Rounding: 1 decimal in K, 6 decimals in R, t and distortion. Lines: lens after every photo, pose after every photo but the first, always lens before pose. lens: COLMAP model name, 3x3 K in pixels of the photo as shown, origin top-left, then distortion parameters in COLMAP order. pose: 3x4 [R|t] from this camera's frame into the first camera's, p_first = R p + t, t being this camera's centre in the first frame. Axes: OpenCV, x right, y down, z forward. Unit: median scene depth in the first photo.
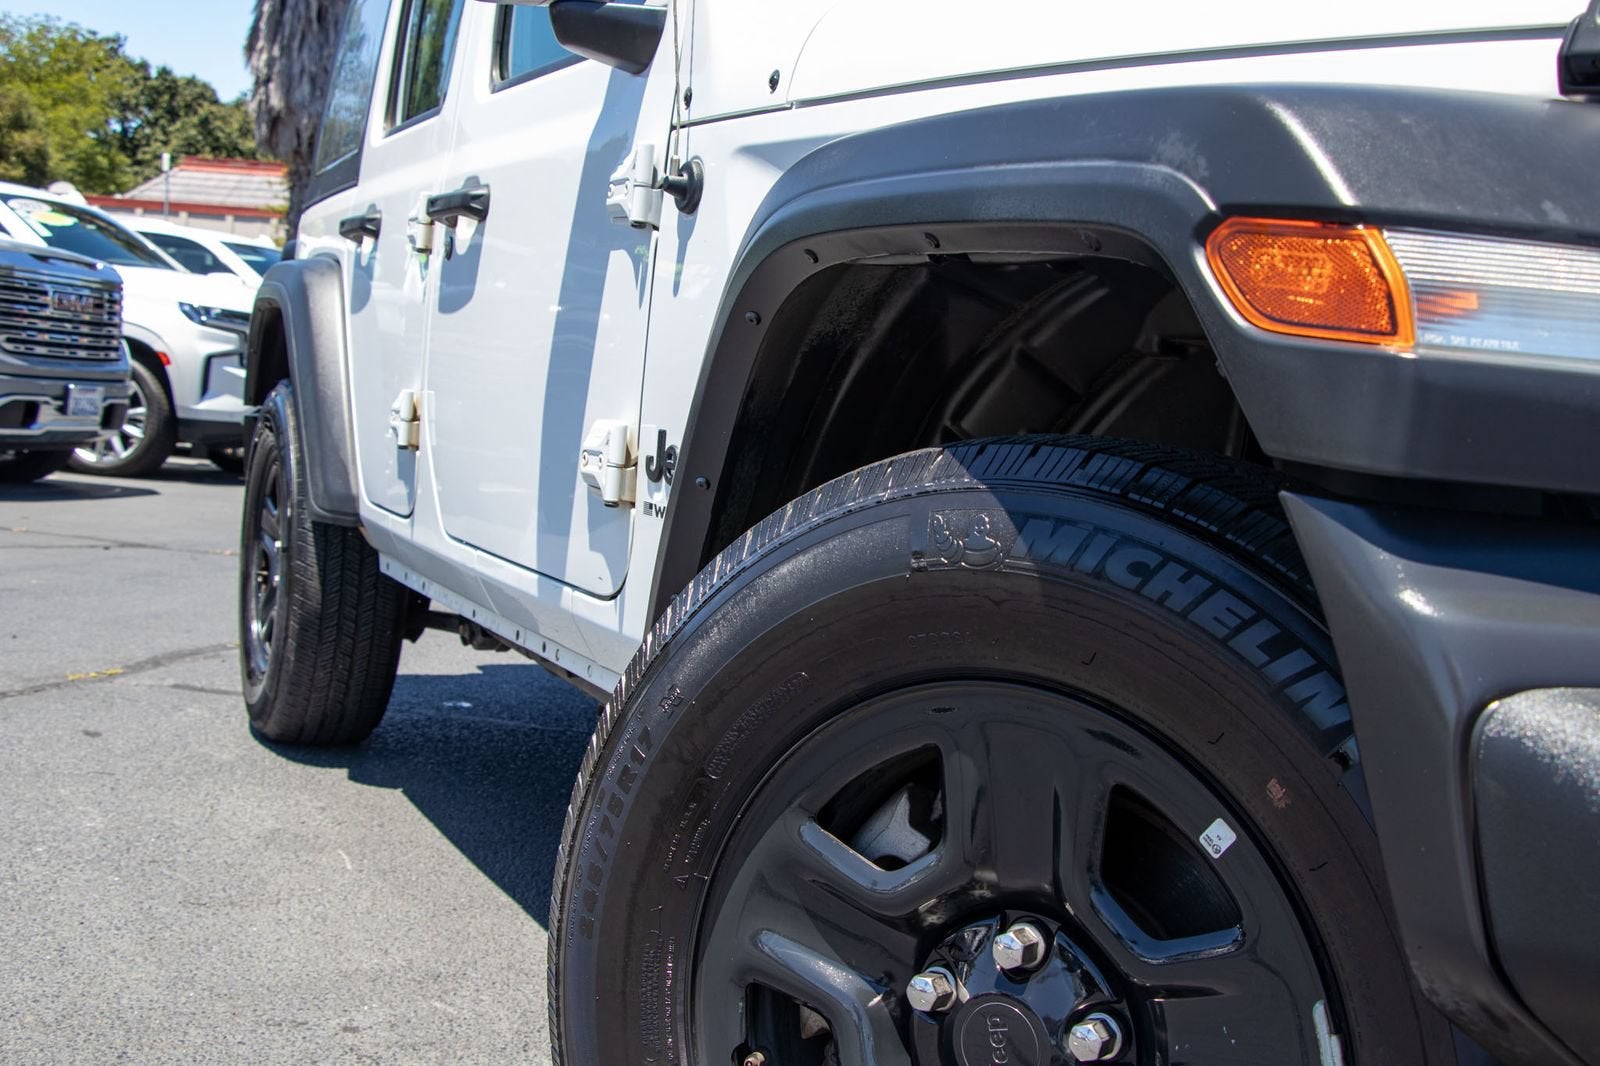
lens RADIAL K [[1925.5, 0, 800.0], [0, 1925.5, 533.0], [0, 0, 1]] dist [-0.000313, 0.039751]
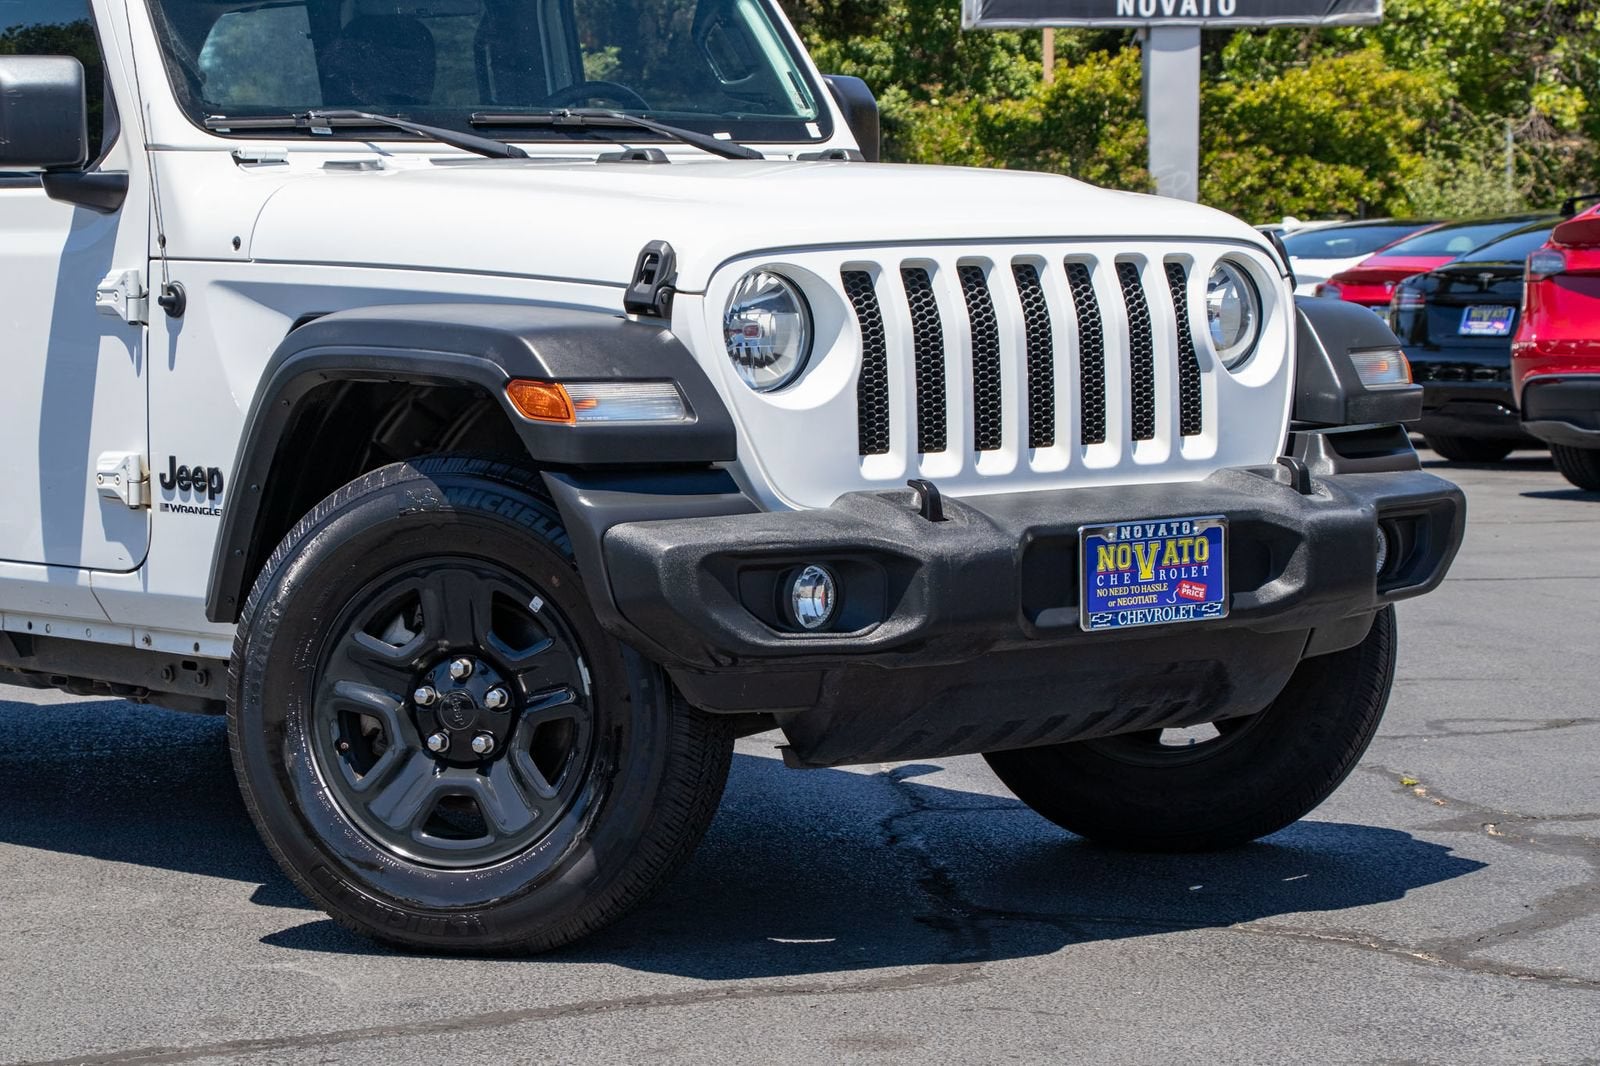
lens RADIAL K [[4165.1, 0, 775.1], [0, 4165.1, 540.7], [0, 0, 1]] dist [0.485155, 0.706565]
pose [[0.959585, -0.111418, 0.258422, -0.338085], [0.109351, 0.993751, 0.022407, -0.005820], [-0.259304, 0.006757, 0.965772, -1.663430]]
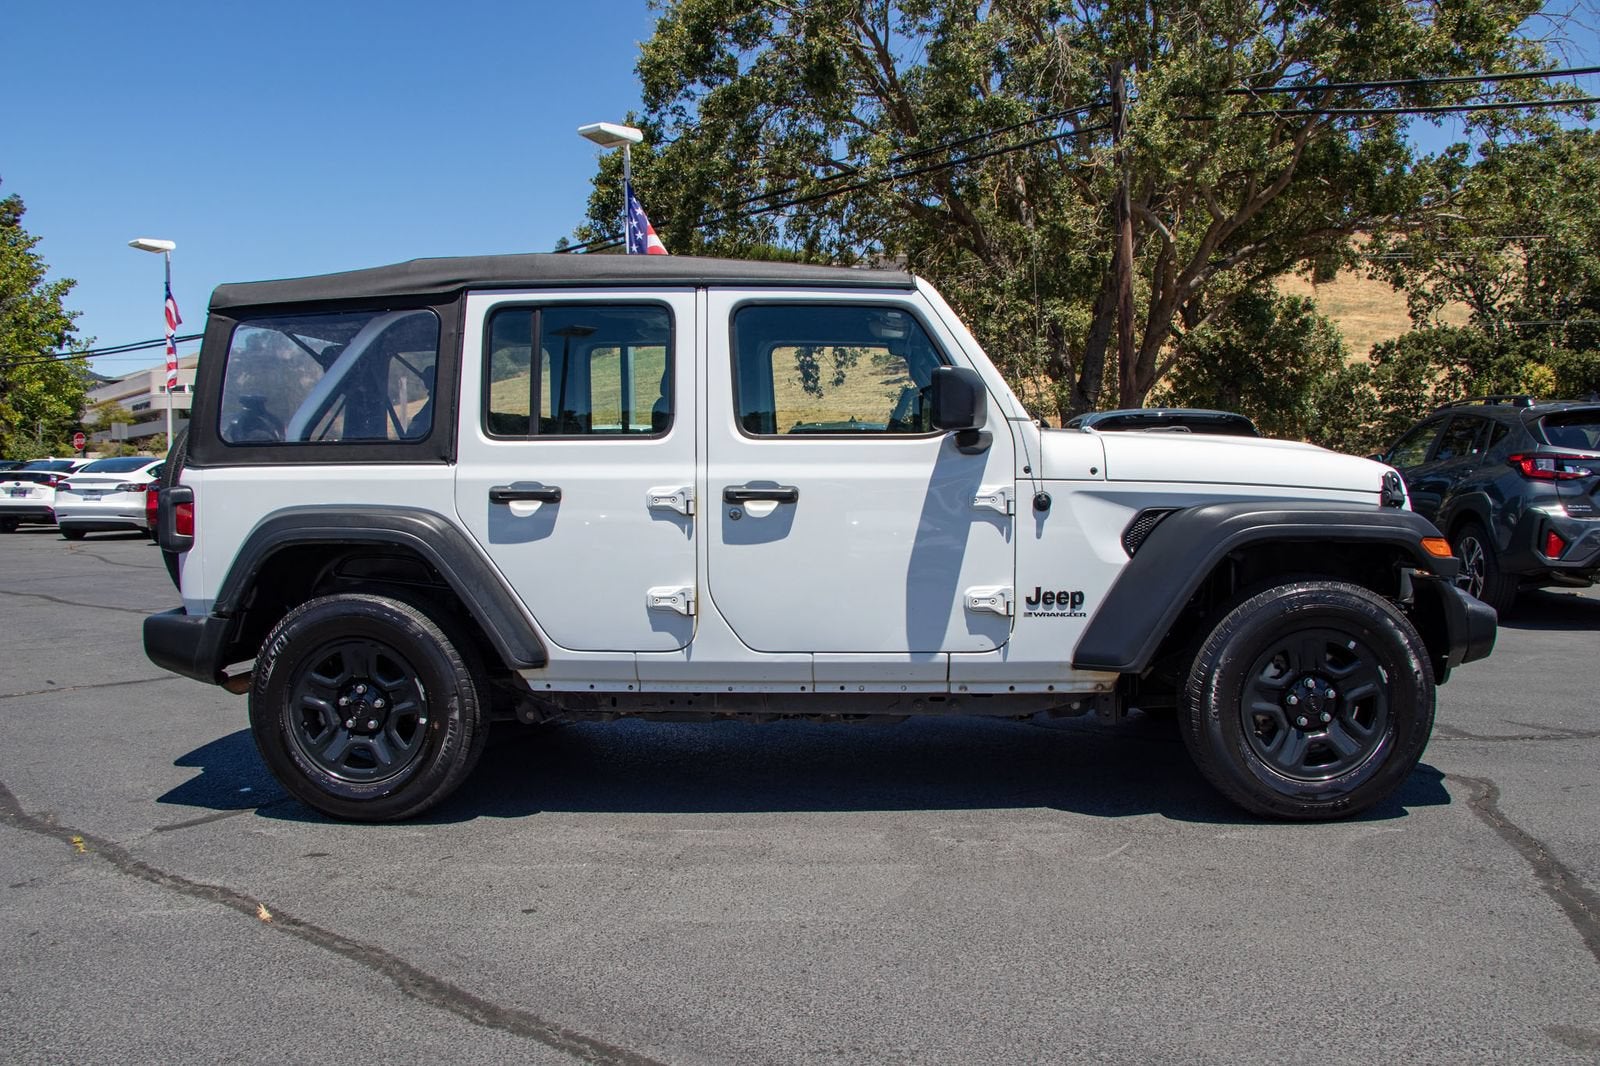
lens RADIAL K [[1318.4, 0, 778.0], [0, 1318.4, 541.8], [0, 0, 1]] dist [-0.187374, 0.162186]
pose [[0.435098, -0.137034, 0.889894, -1.353225], [0.104291, 0.989368, 0.101360, -0.245810], [-0.894323, 0.048707, 0.444763, 0.326428]]
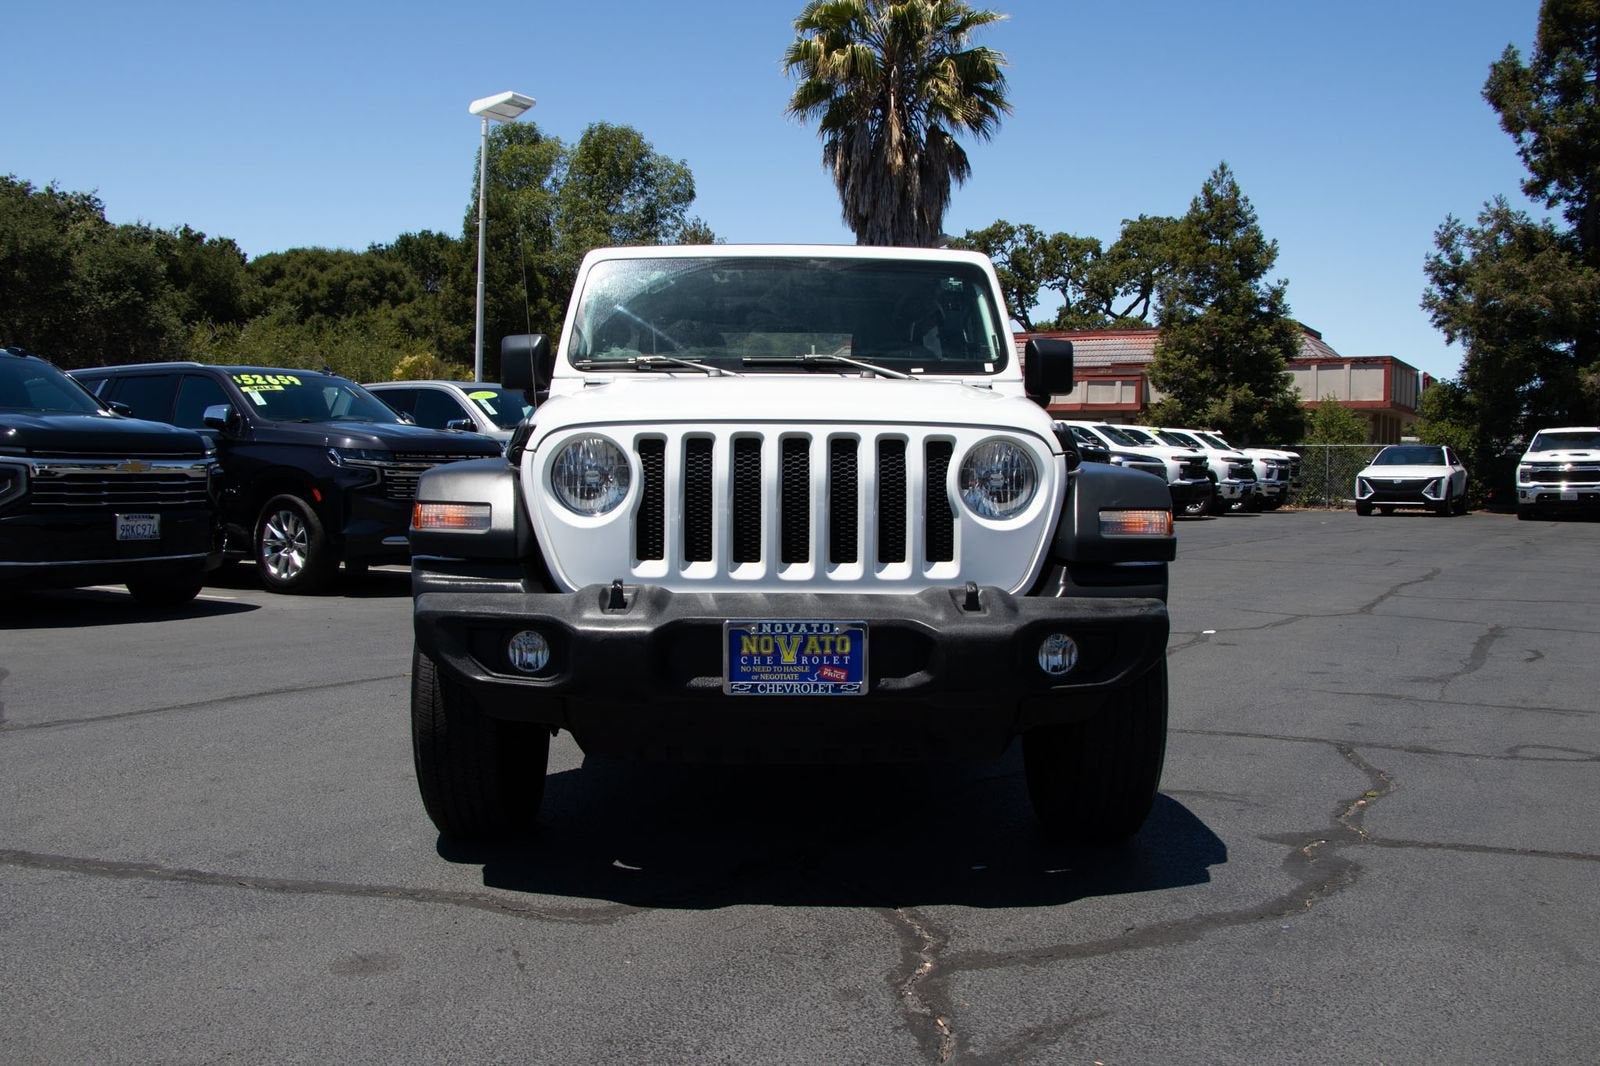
lens RADIAL K [[1435.8, 0, 781.9], [0, 1435.8, 539.1], [0, 0, 1]] dist [-0.163934, 0.205916]
pose [[0.921355, -0.052169, -0.385206, 0.774209], [0.039773, 0.998404, -0.040083, 0.034798], [0.386682, 0.021610, 0.921960, -0.611922]]
